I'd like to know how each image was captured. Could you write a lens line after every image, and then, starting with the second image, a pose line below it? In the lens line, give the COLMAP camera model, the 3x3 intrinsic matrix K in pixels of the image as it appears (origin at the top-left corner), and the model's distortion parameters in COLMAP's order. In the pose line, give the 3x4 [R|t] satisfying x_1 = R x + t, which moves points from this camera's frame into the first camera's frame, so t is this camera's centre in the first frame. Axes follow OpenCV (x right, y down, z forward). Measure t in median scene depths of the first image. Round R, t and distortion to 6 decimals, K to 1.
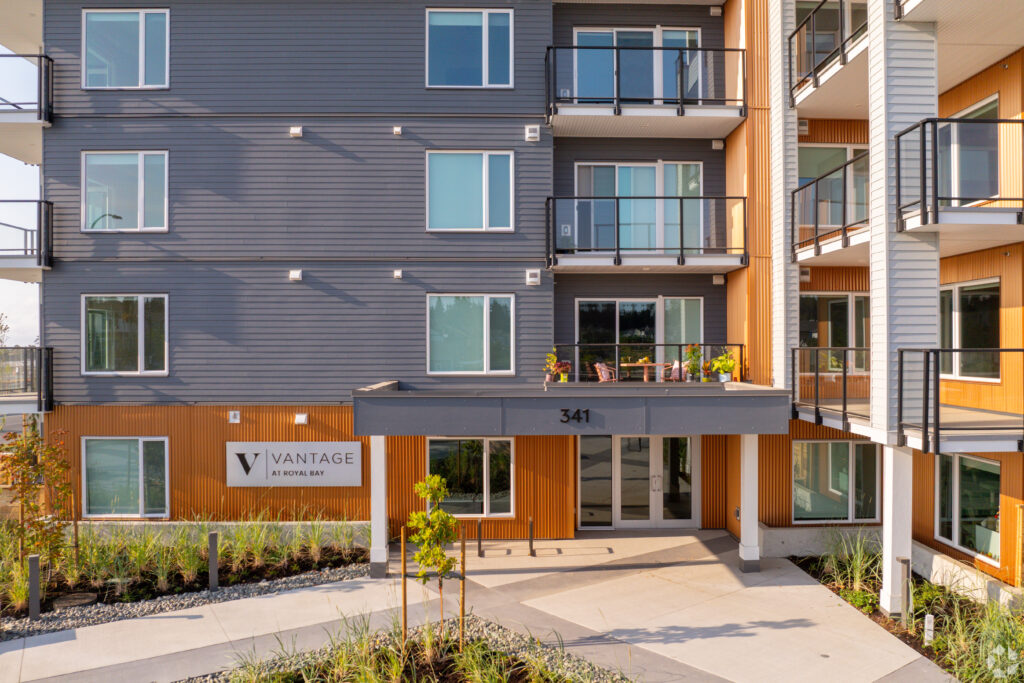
lens RADIAL K [[758.4, 0, 512.0], [0, 758.4, 341.5], [0, 0, 1]] dist [-0.004017, -0.000481]
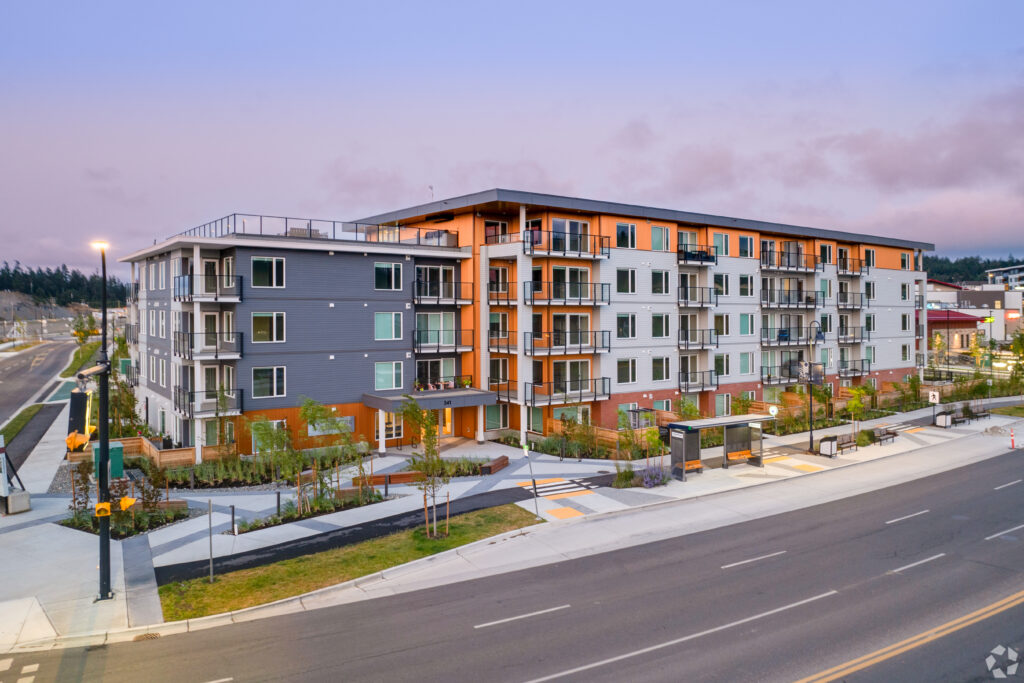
lens RADIAL K [[721.0, 0, 478.7], [0, 721.0, 340.9], [0, 0, 1]] dist [-0.004581, -0.119913]
pose [[0.864966, -0.010747, 0.501715, -1.139897], [0.001162, 0.999811, 0.019413, -0.195609], [-0.501829, -0.016209, 0.864815, -1.550676]]
